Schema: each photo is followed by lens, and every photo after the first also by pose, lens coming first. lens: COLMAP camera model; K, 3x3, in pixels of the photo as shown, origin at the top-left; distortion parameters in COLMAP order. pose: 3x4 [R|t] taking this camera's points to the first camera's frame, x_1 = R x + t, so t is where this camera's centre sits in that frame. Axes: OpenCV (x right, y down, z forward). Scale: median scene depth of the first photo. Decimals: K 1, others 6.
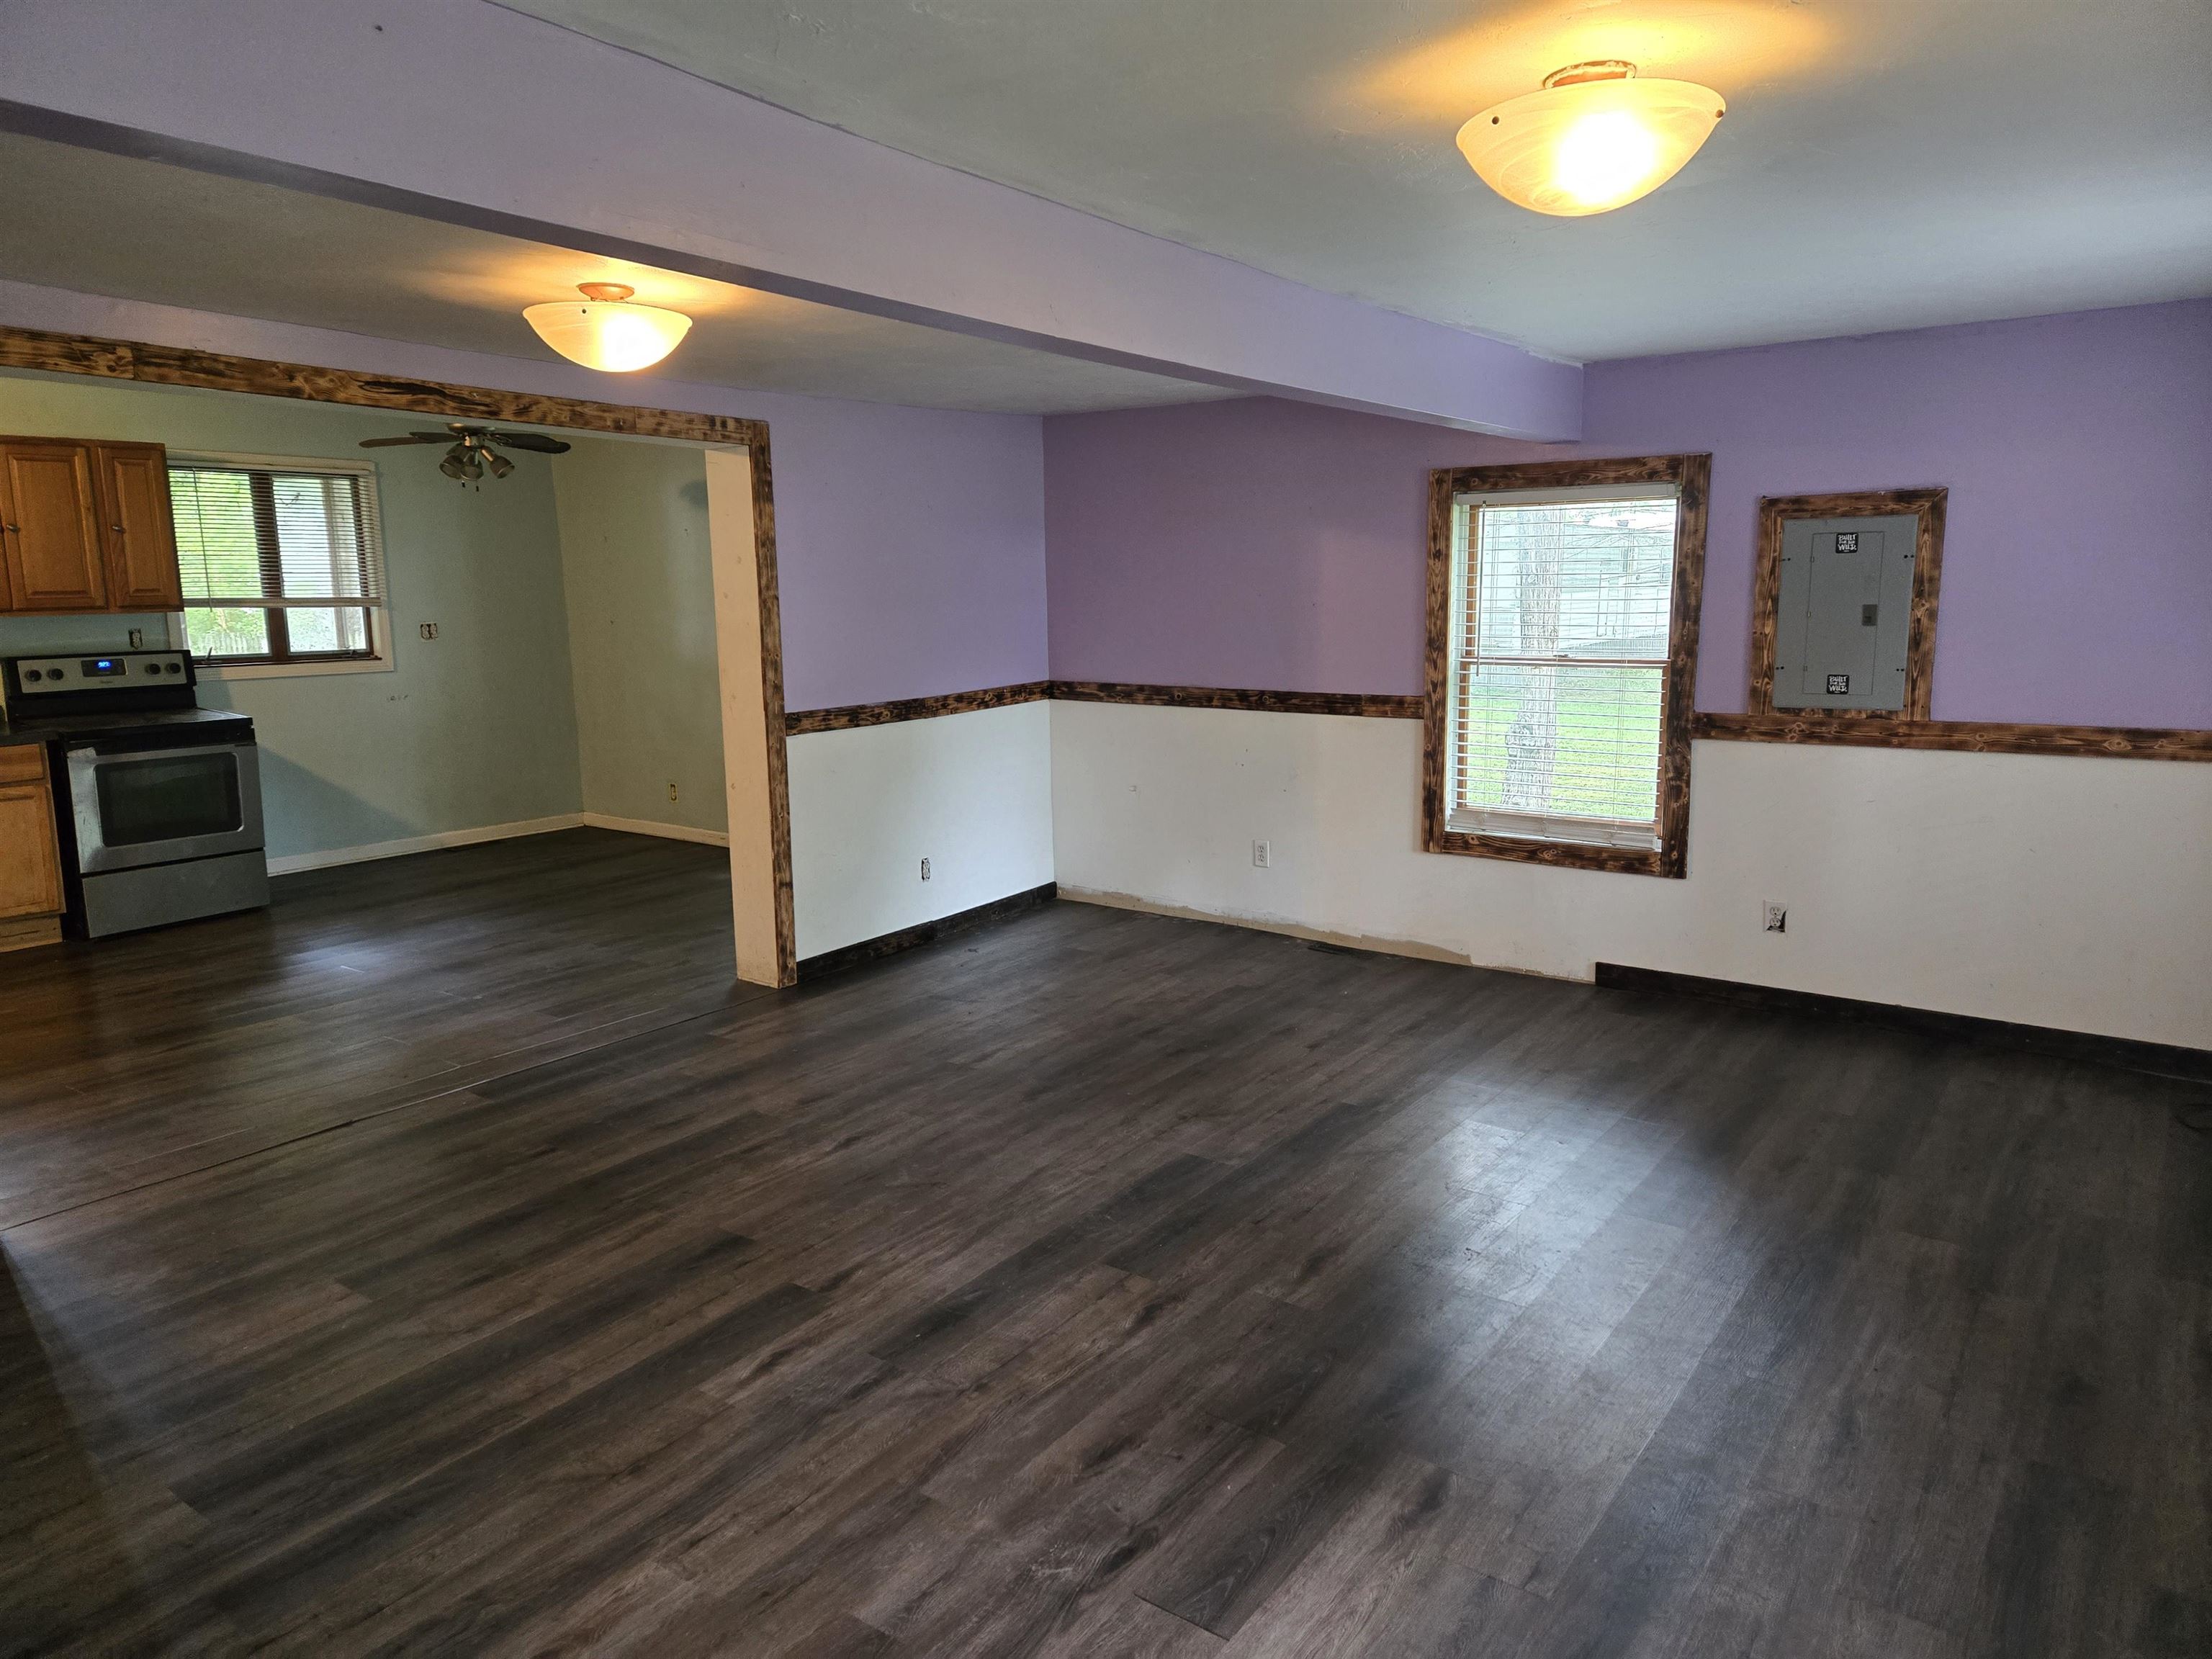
lens RADIAL K [[1477.1, 0, 1108.3], [0, 1477.1, 837.5], [0, 0, 1]] dist [0.078381, -0.065285]
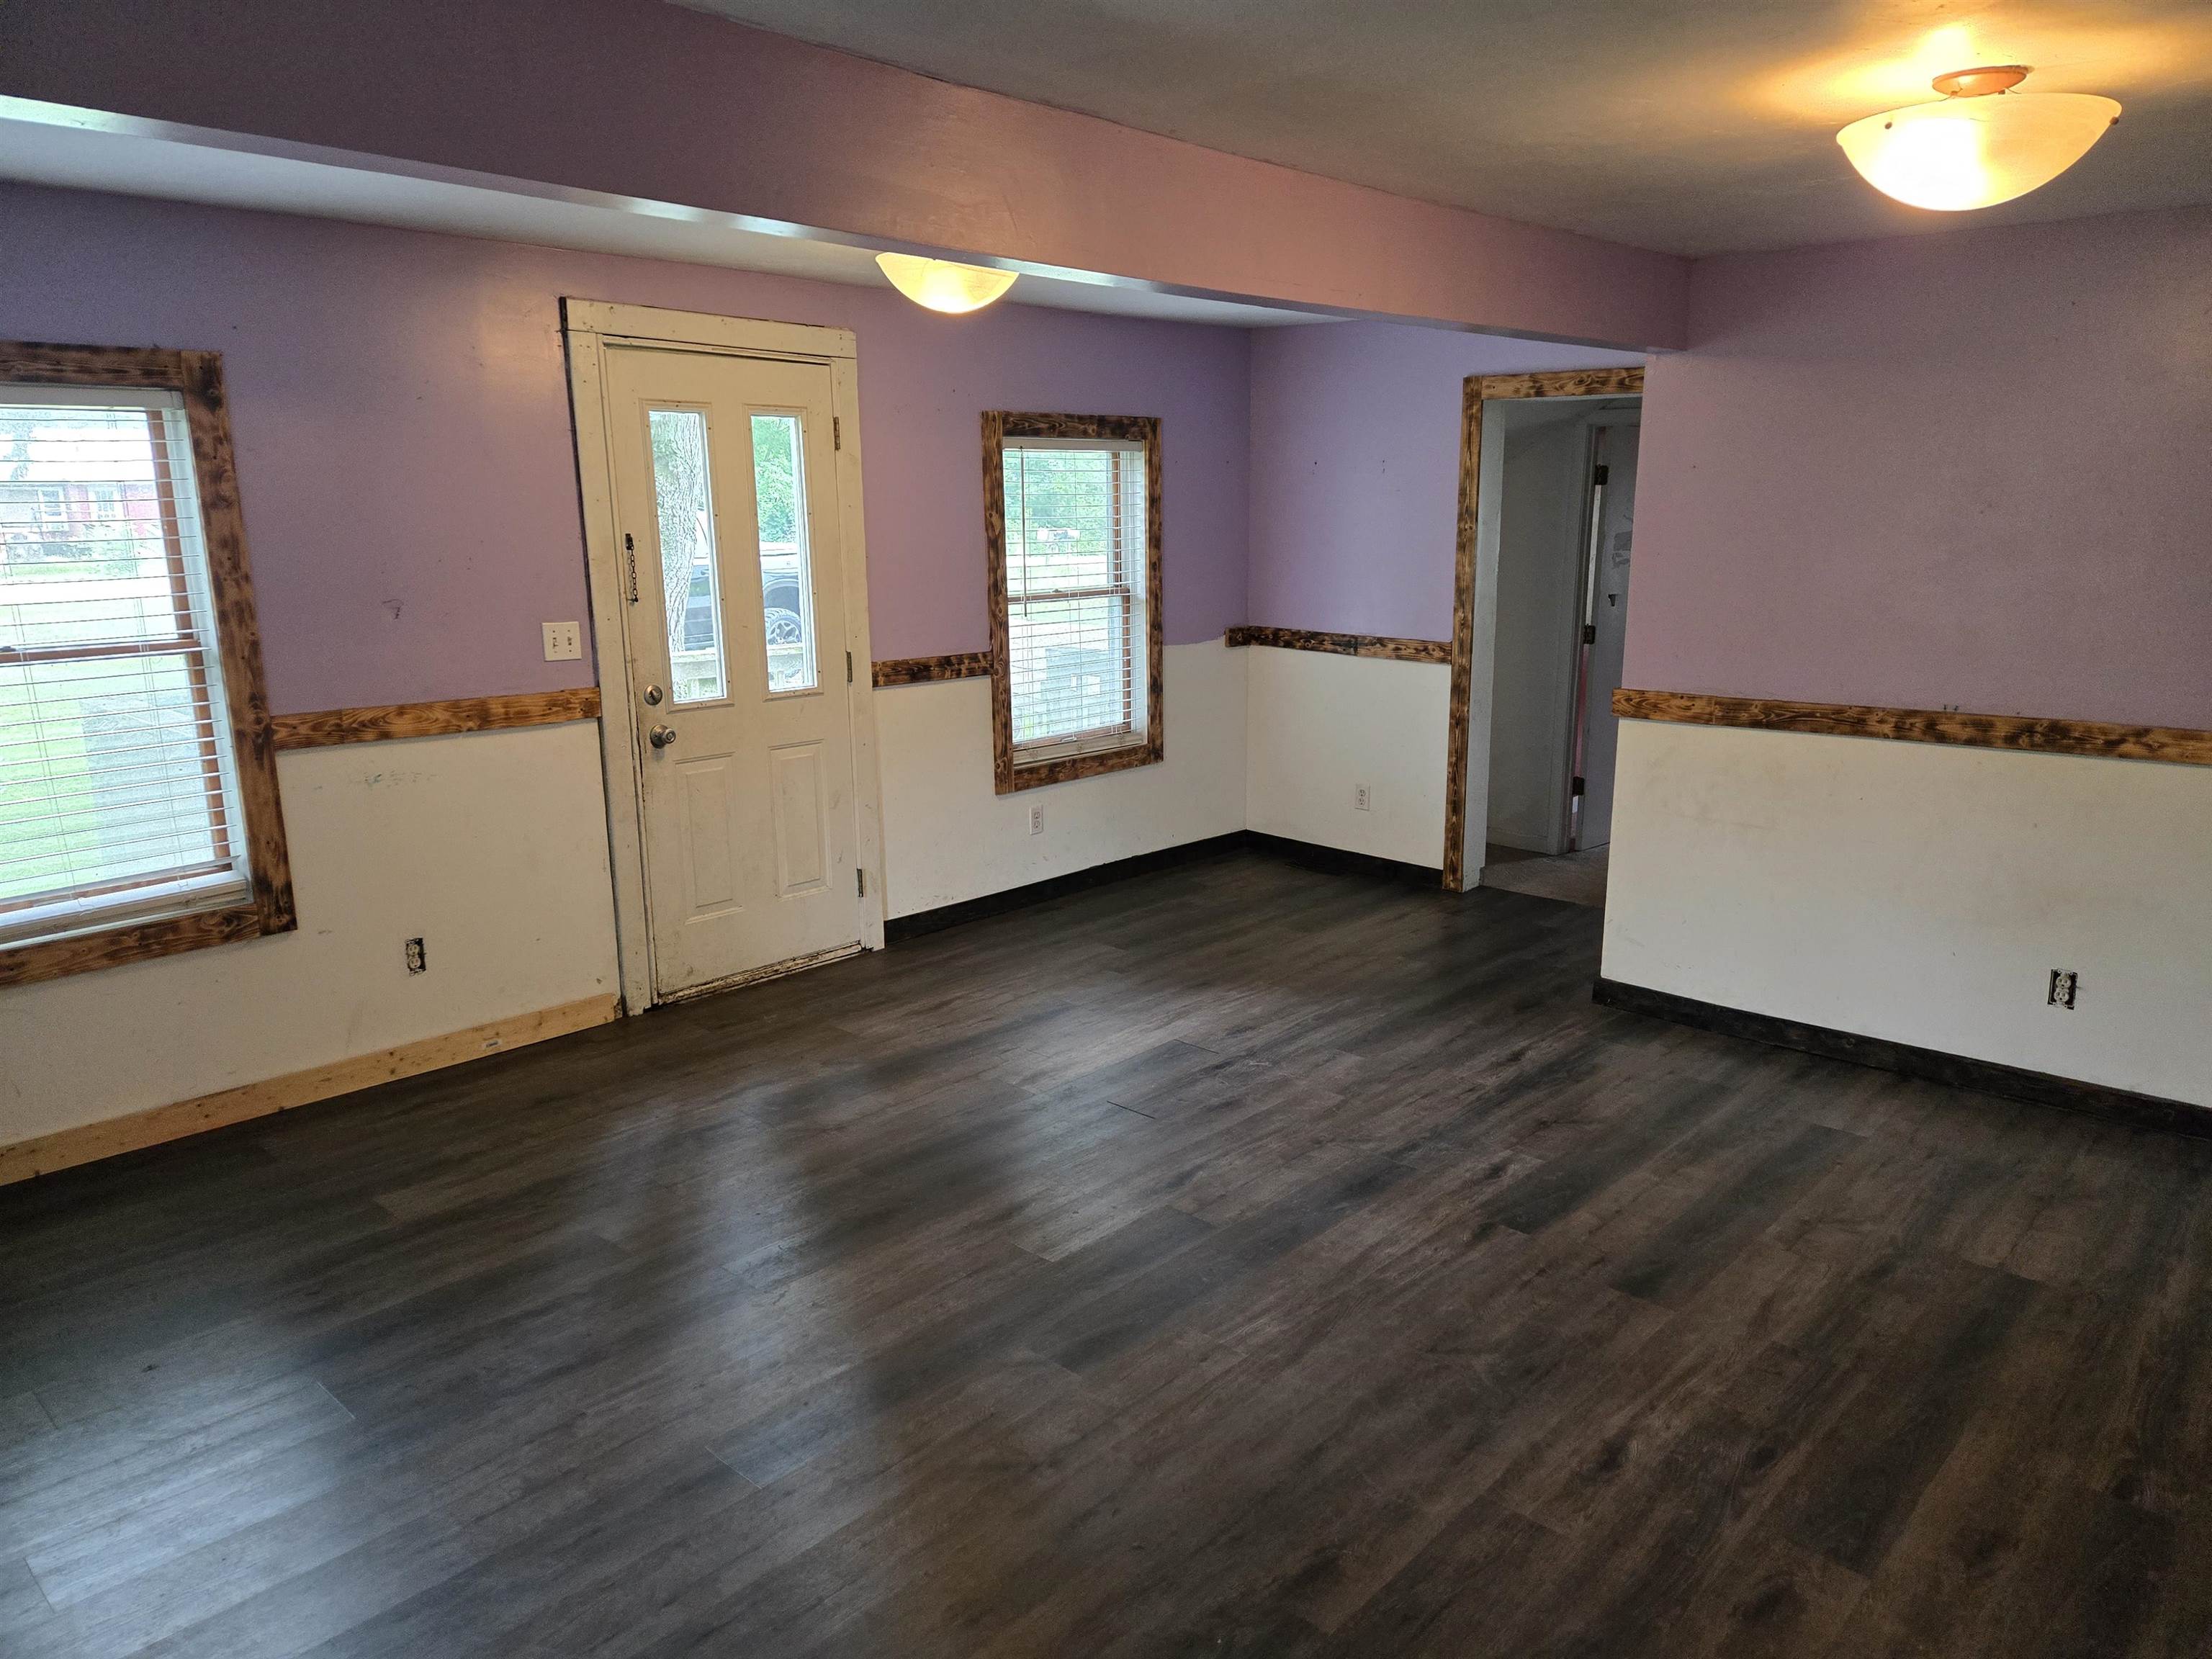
lens RADIAL K [[1477.1, 0, 1119.0], [0, 1477.1, 826.9], [0, 0, 1]] dist [0.078381, -0.065285]
pose [[-0.993344, -0.012753, 0.114479, -0.033608], [0.032230, 0.923381, 0.382529, -0.233785], [-0.110586, 0.383672, -0.916824, 1.244257]]
